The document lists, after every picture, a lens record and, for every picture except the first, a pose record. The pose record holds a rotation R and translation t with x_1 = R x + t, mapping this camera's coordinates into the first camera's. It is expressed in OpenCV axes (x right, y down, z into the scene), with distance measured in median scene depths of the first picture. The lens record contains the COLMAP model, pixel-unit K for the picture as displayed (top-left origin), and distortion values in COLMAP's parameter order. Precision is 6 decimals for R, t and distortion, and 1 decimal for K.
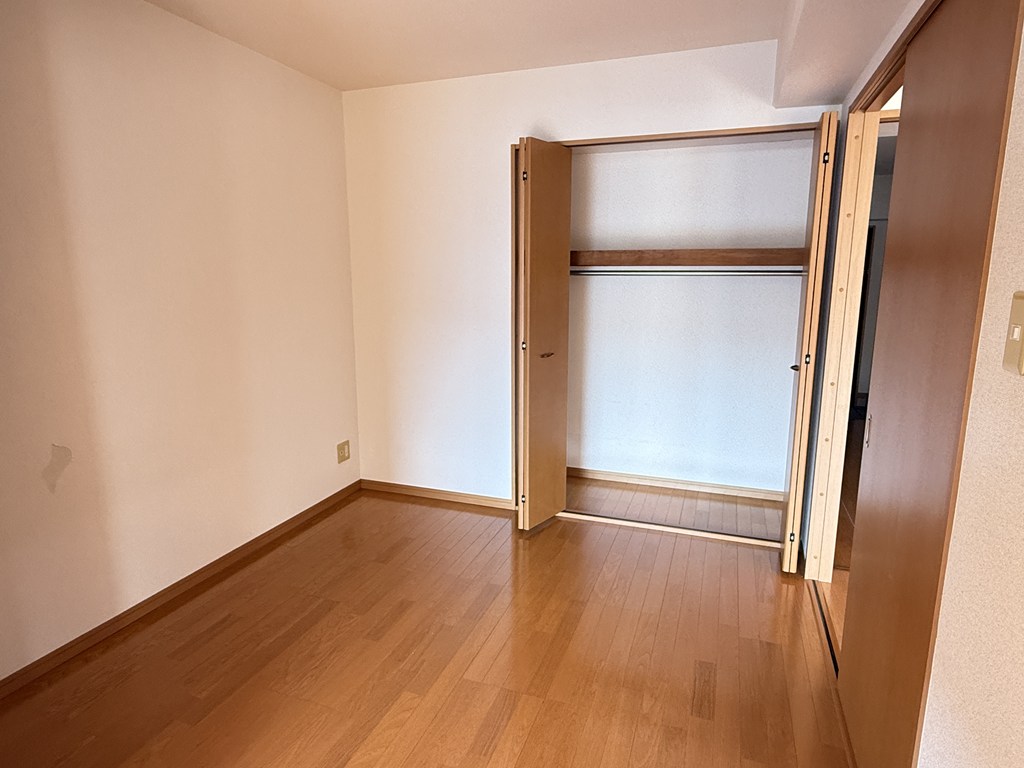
lens RADIAL K [[594.2, 0, 509.4], [0, 594.2, 381.6], [0, 0, 1]] dist [-0.007607, 0.000543]
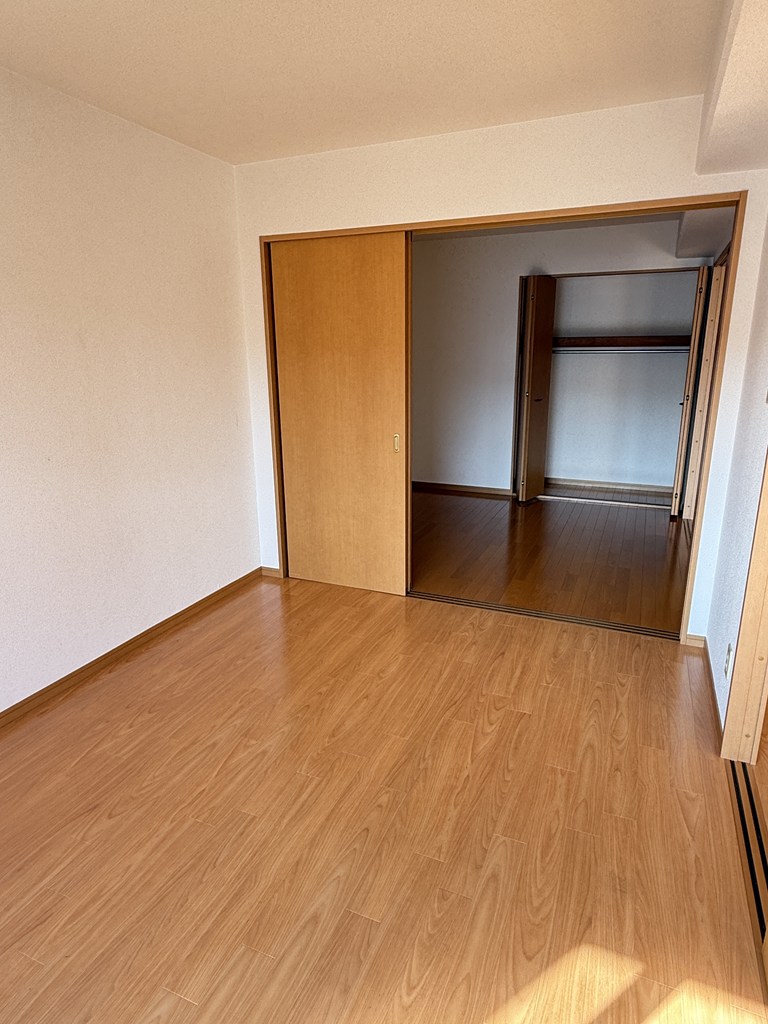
lens RADIAL K [[594.2, 0, 387.6], [0, 594.2, 514.1], [0, 0, 1]] dist [-0.007607, 0.000543]
pose [[0.998445, 0.007439, -0.055246, -0.276251], [-0.002729, 0.996390, 0.084848, 0.140303], [0.055677, -0.084565, 0.994861, -0.773081]]
